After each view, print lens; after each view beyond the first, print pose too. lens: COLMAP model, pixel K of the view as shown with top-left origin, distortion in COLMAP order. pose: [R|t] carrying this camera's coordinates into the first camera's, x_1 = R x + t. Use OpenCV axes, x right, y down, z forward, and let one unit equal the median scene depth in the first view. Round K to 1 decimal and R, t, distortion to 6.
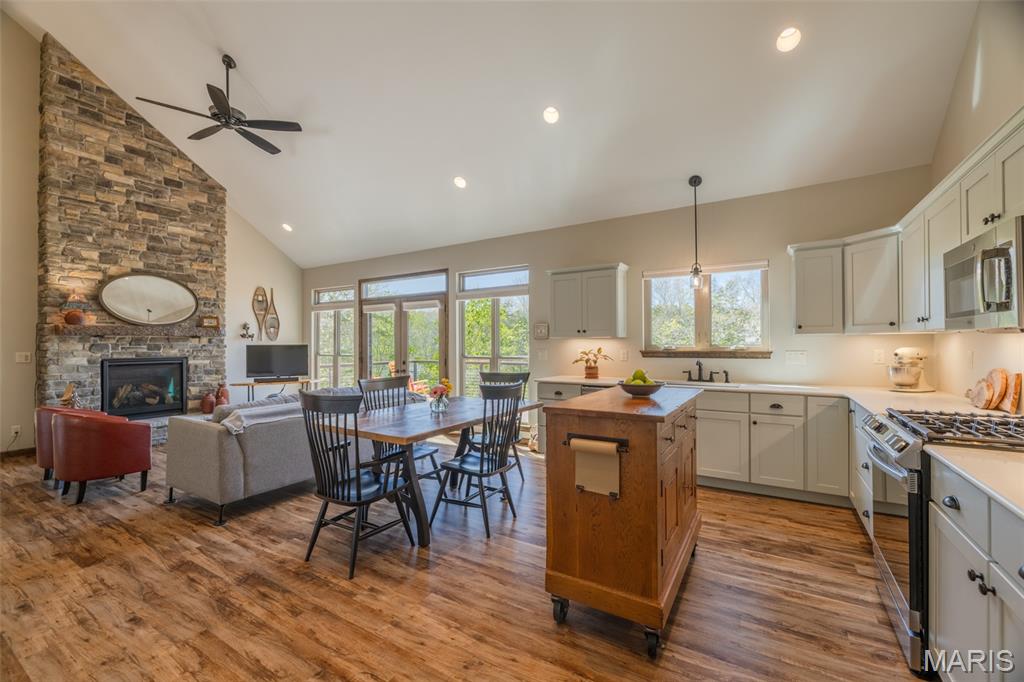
lens RADIAL K [[425.3, 0, 507.8], [0, 425.3, 342.0], [0, 0, 1]] dist [-0.000778, 0.000154]
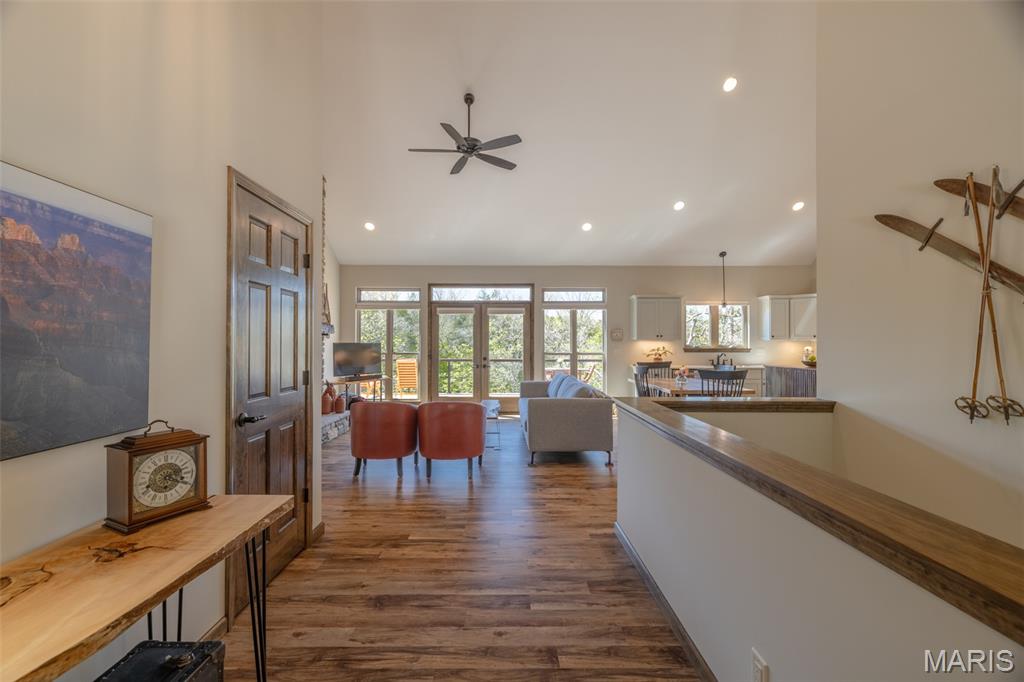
lens RADIAL K [[425.3, 0, 507.8], [0, 425.3, 342.0], [0, 0, 1]] dist [-0.000778, 0.000154]
pose [[0.847845, 0.010021, 0.530150, -1.181945], [-0.009528, 0.999948, -0.003663, 0.008712], [-0.530159, -0.001946, 0.847896, -0.043824]]
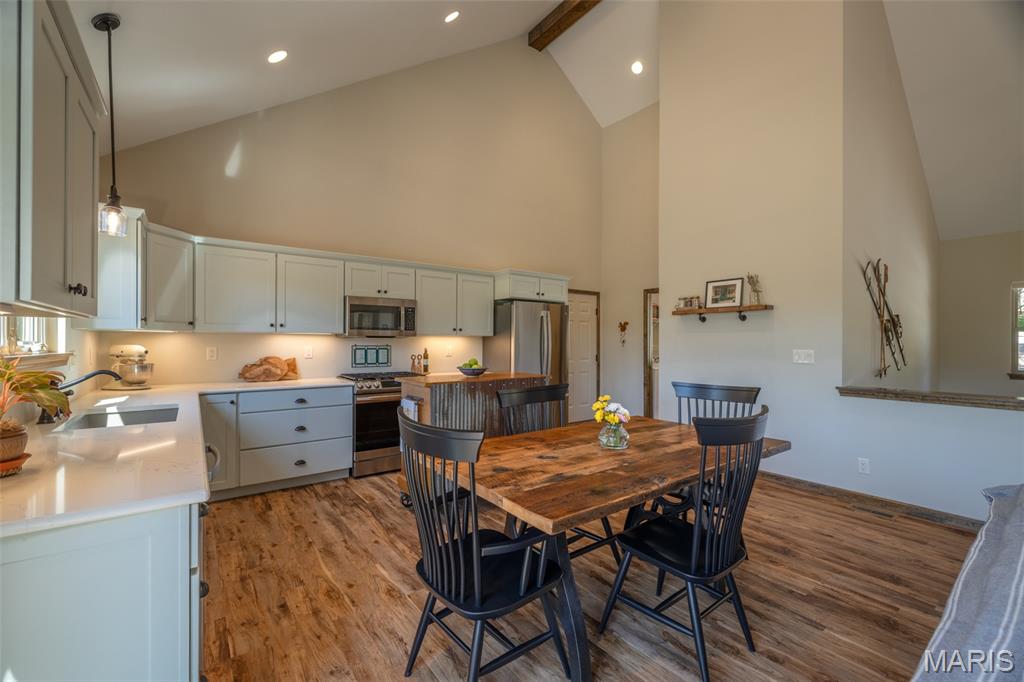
lens RADIAL K [[425.3, 0, 507.8], [0, 425.3, 342.0], [0, 0, 1]] dist [-0.000778, 0.000154]
pose [[-0.928153, 0.002003, 0.372195, -0.181360], [-0.001612, 0.999955, -0.009401, 0.010177], [-0.372197, -0.009325, -0.928107, 1.185614]]
